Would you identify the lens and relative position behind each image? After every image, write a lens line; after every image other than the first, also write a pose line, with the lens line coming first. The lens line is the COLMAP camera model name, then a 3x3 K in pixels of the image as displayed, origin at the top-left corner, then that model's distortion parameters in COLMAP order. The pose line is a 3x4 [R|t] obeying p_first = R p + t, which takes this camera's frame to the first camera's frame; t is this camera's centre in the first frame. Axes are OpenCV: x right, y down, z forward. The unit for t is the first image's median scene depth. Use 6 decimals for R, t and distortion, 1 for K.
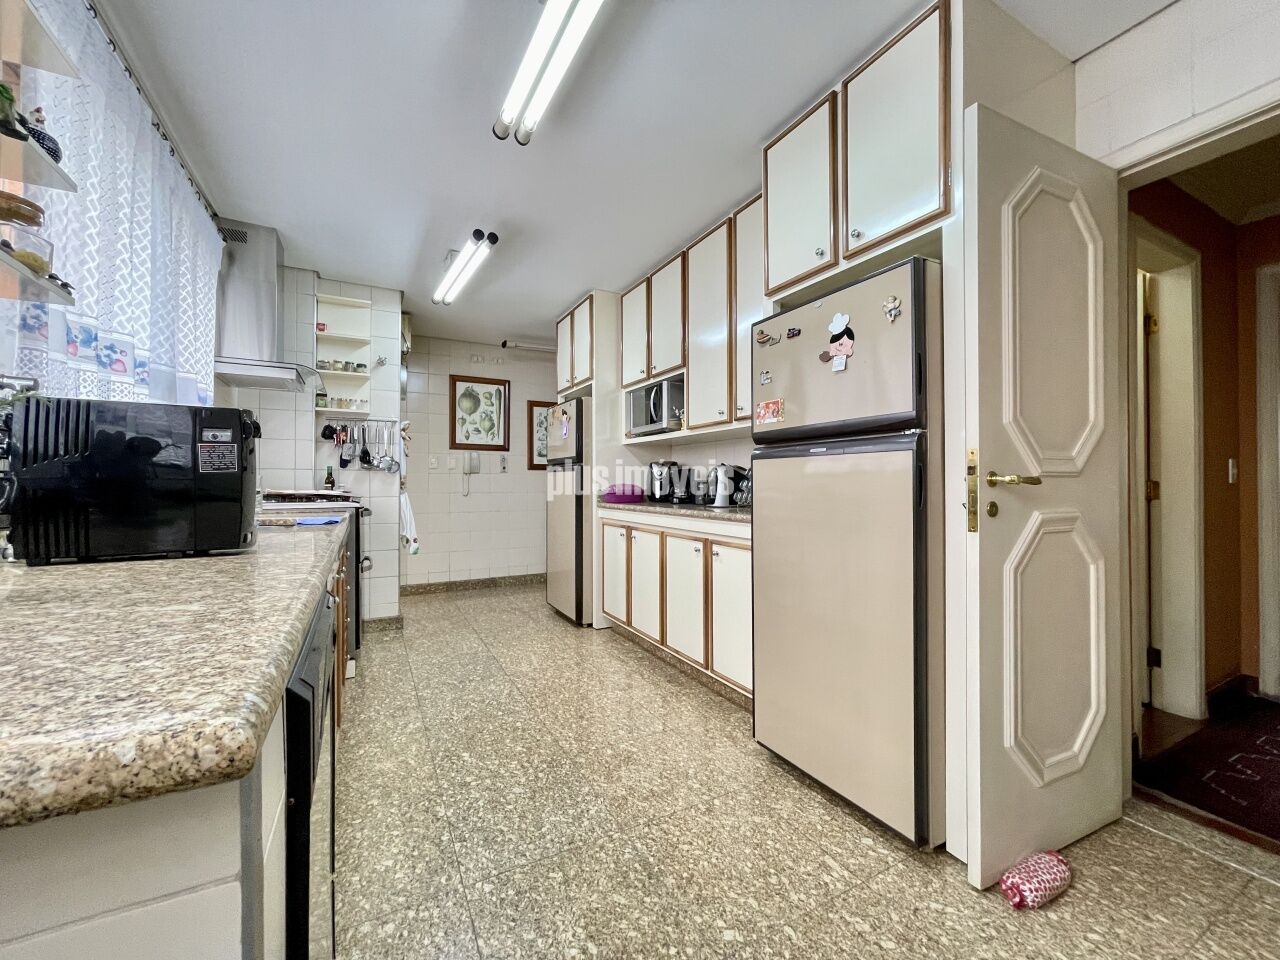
lens RADIAL K [[515.4, 0, 639.2], [0, 515.4, 477.9], [0, 0, 1]] dist [-0.003573, -0.001089]
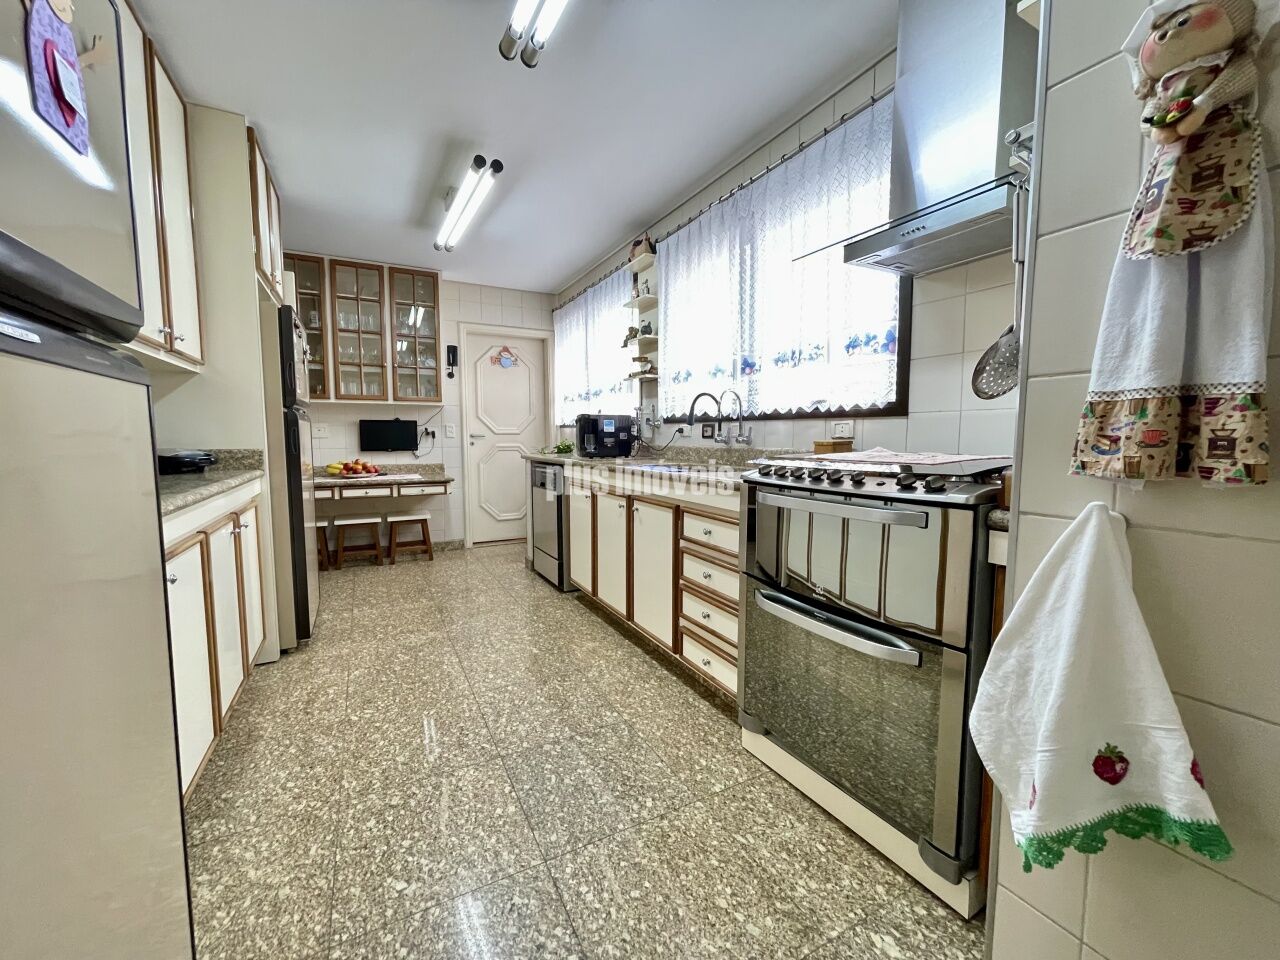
lens RADIAL K [[515.4, 0, 639.2], [0, 515.4, 478.9], [0, 0, 1]] dist [-0.003573, -0.001089]
pose [[-0.999984, 0.005704, 0.000404, -0.503312], [0.005718, 0.996919, 0.078228, 0.012331], [0.000043, 0.078229, -0.996935, 1.887499]]
